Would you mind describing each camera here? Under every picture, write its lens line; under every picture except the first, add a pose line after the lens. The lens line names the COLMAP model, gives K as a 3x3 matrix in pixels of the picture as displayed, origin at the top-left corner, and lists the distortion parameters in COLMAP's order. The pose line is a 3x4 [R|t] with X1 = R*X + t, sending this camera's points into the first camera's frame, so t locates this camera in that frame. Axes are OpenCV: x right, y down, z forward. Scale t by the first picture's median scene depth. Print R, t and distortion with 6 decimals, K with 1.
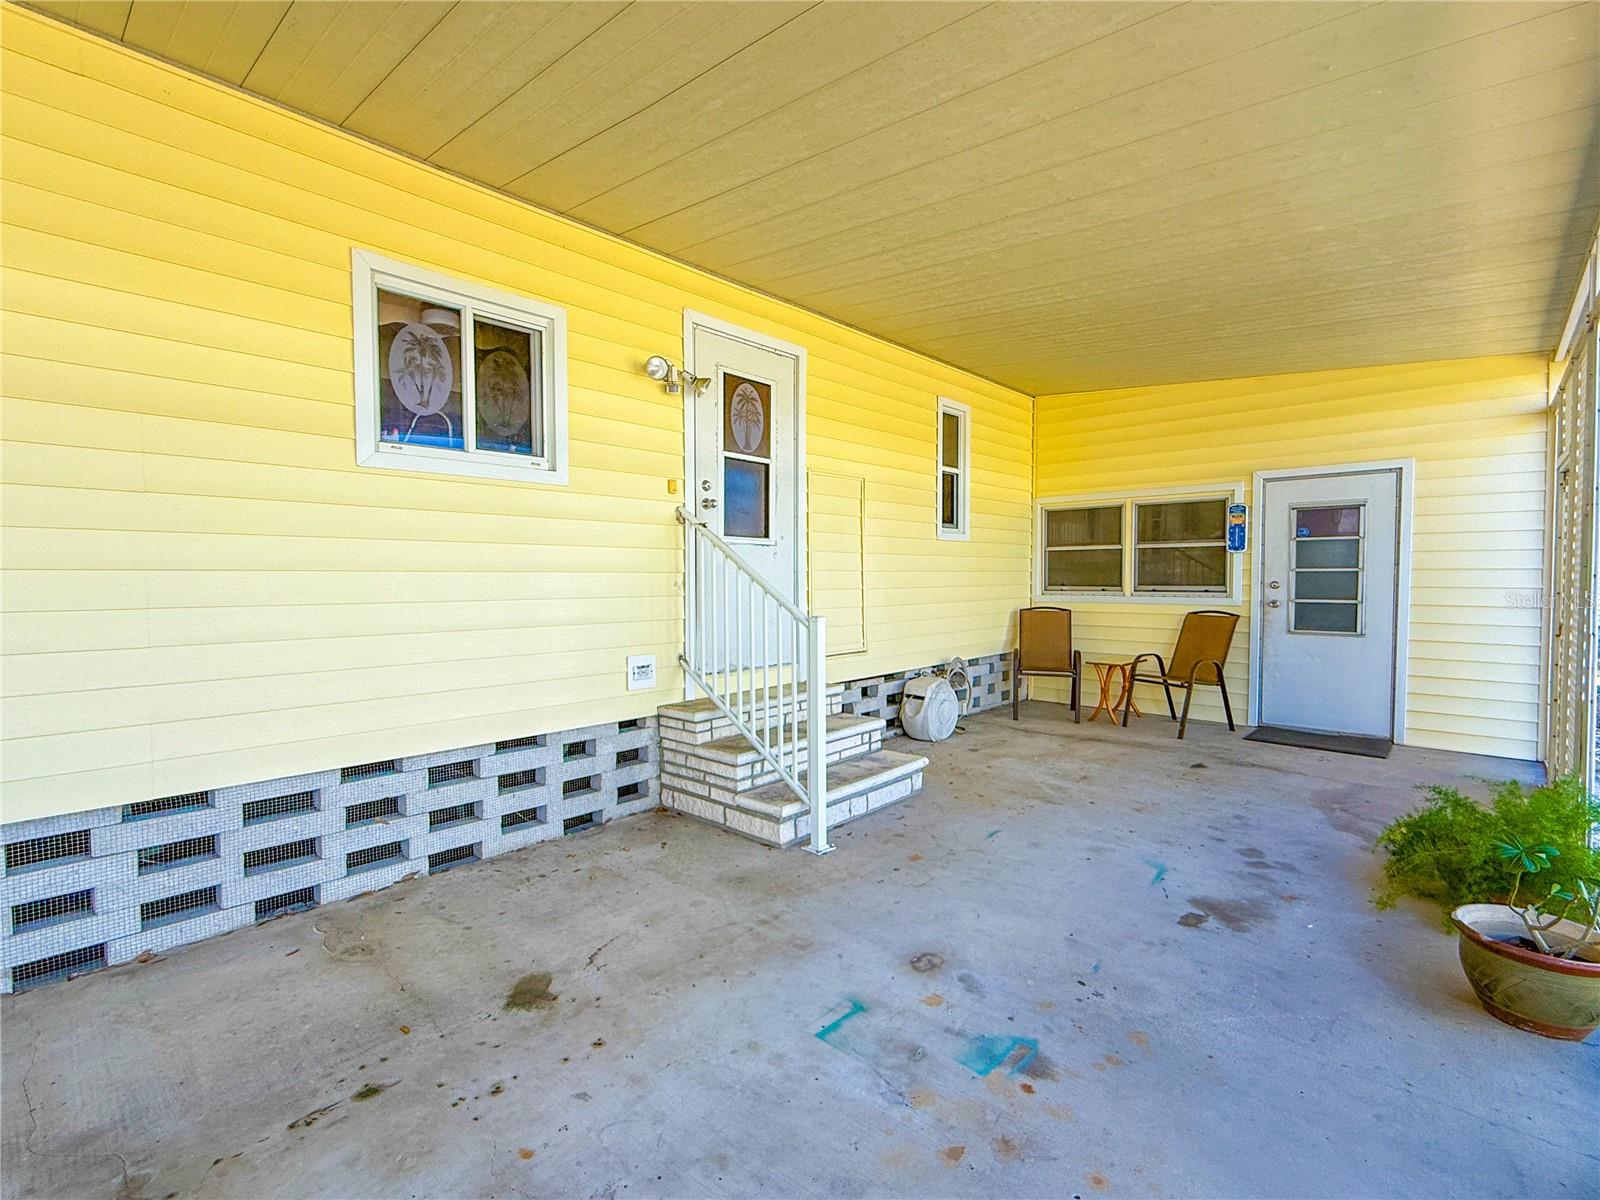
lens RADIAL K [[735.0, 0, 806.3], [0, 735.0, 601.4], [0, 0, 1]] dist [0.000109, 0.000740]
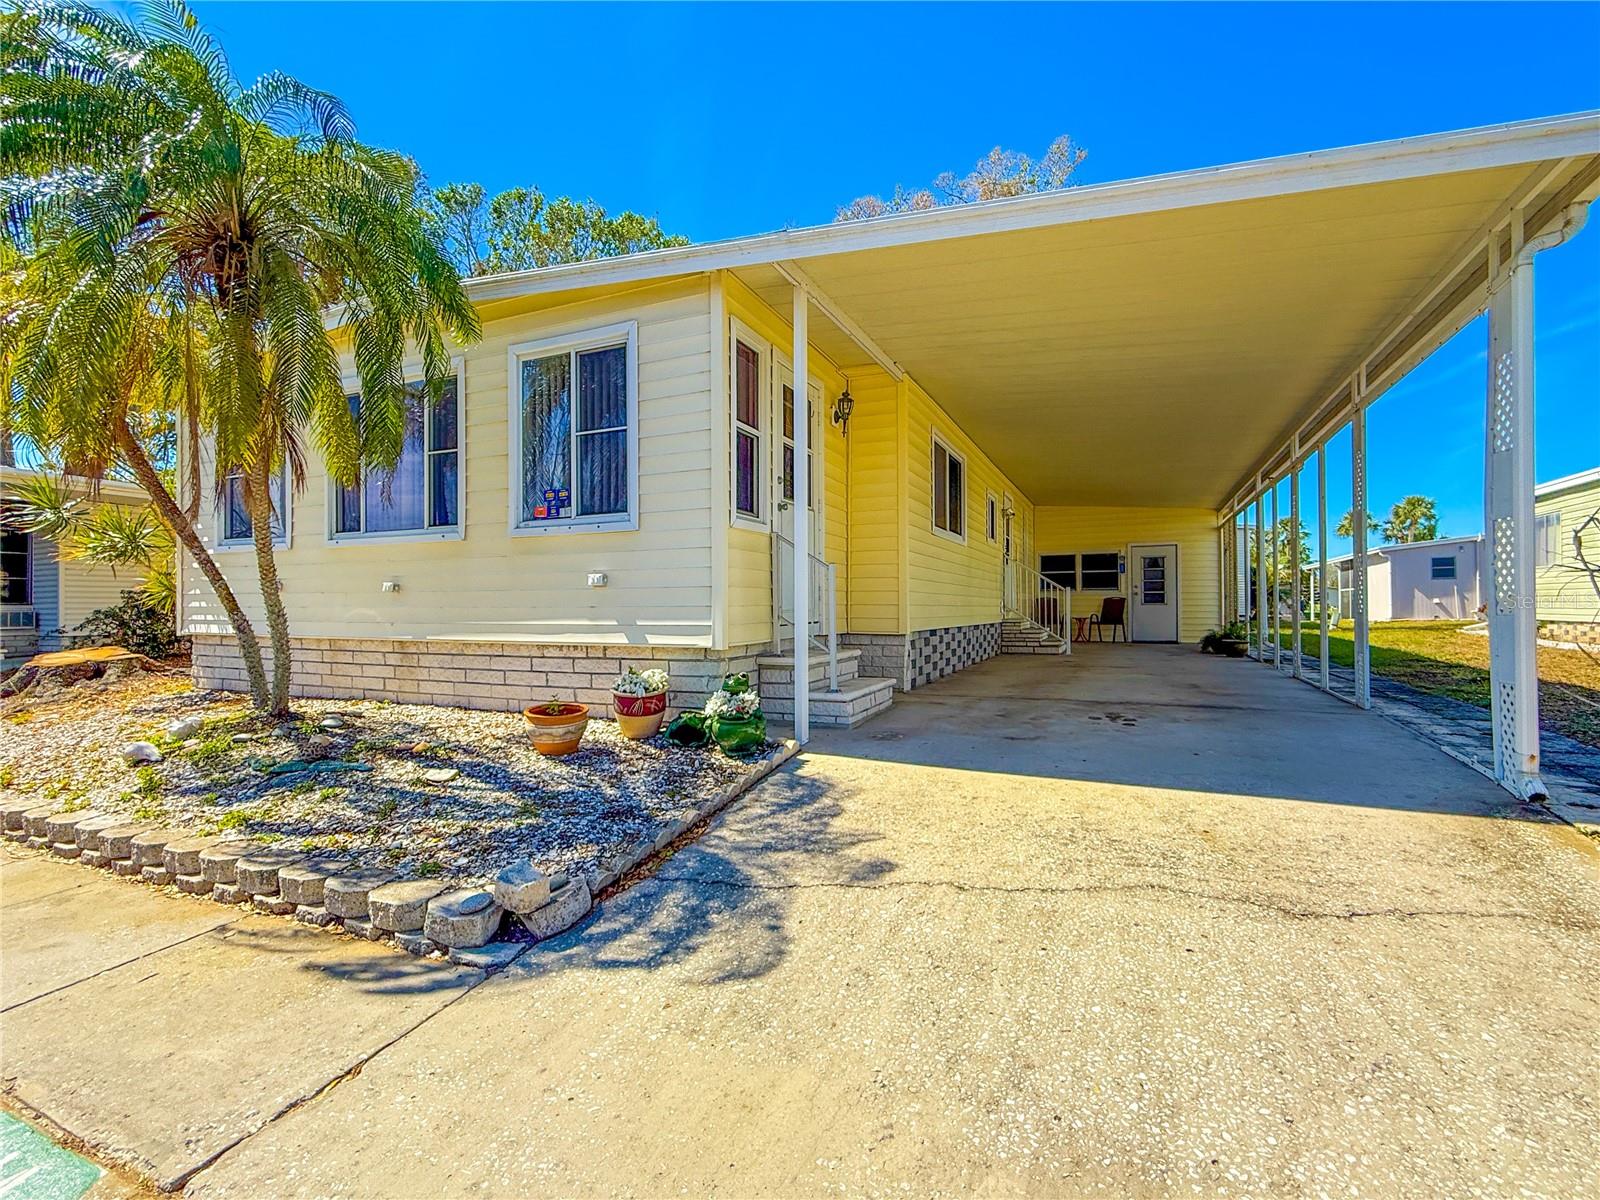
lens RADIAL K [[735.0, 0, 797.4], [0, 735.0, 606.0], [0, 0, 1]] dist [0.000109, 0.000740]
pose [[0.949690, -0.000161, 0.313190, -1.304138], [0.012231, 0.999256, -0.036576, 0.125381], [-0.312951, 0.038567, 0.948986, -1.086613]]
